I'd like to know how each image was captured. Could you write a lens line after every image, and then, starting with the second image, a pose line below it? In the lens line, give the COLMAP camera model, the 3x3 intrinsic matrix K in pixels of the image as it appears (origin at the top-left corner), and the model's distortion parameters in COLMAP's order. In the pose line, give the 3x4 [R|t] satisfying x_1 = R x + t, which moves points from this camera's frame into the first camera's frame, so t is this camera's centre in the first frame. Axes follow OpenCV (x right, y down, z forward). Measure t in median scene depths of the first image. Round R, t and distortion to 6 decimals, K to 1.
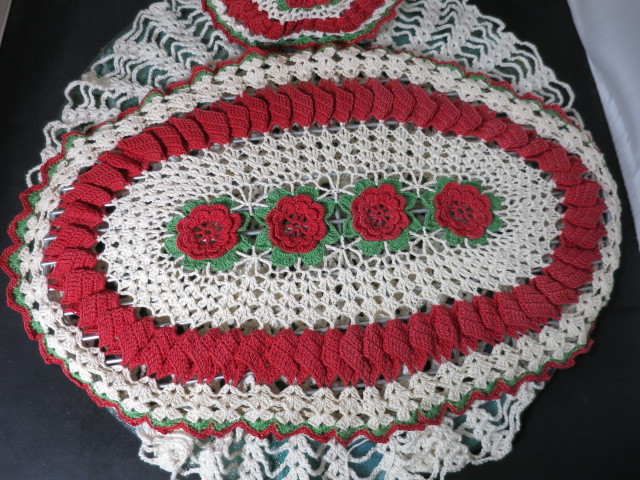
lens RADIAL K [[455.5, 0, 320.0], [0, 455.5, 240.0], [0, 0, 1]] dist [-0.039179, 0.004887]
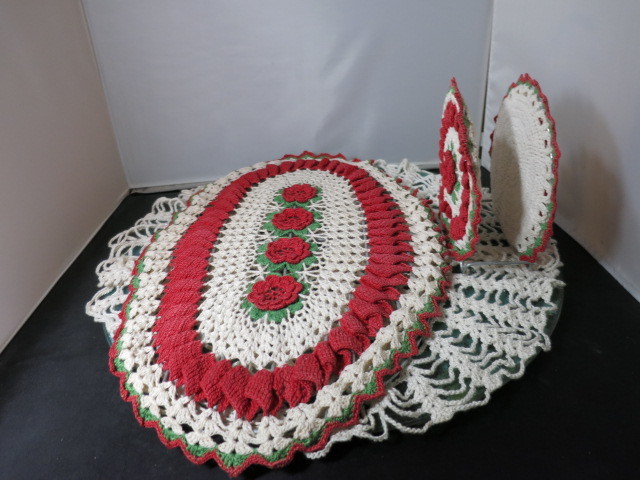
lens RADIAL K [[455.5, 0, 320.0], [0, 455.5, 240.0], [0, 0, 1]] dist [-0.039179, 0.004887]
pose [[-0.171628, 0.507753, -0.844234, 1.216629], [-0.928720, 0.202505, 0.310598, -0.563357], [0.328669, 0.837364, 0.436805, 0.446763]]
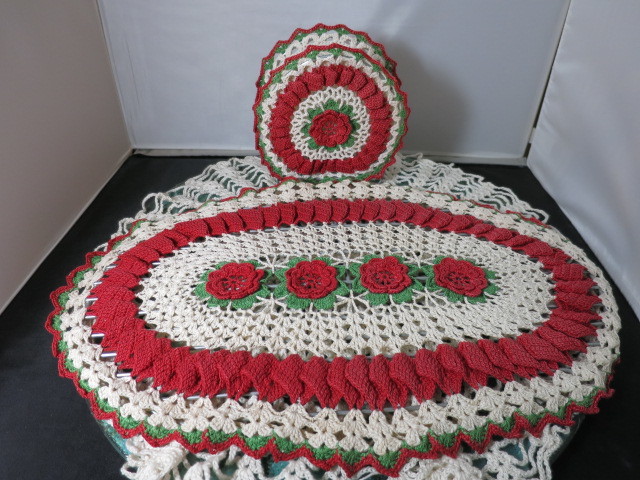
lens RADIAL K [[455.5, 0, 320.0], [0, 455.5, 240.0], [0, 0, 1]] dist [-0.039179, 0.004887]
pose [[0.996908, 0.015546, -0.077021, 0.056017], [-0.056776, 0.820138, -0.569341, 0.533984], [0.054317, 0.571954, 0.818485, 0.010443]]
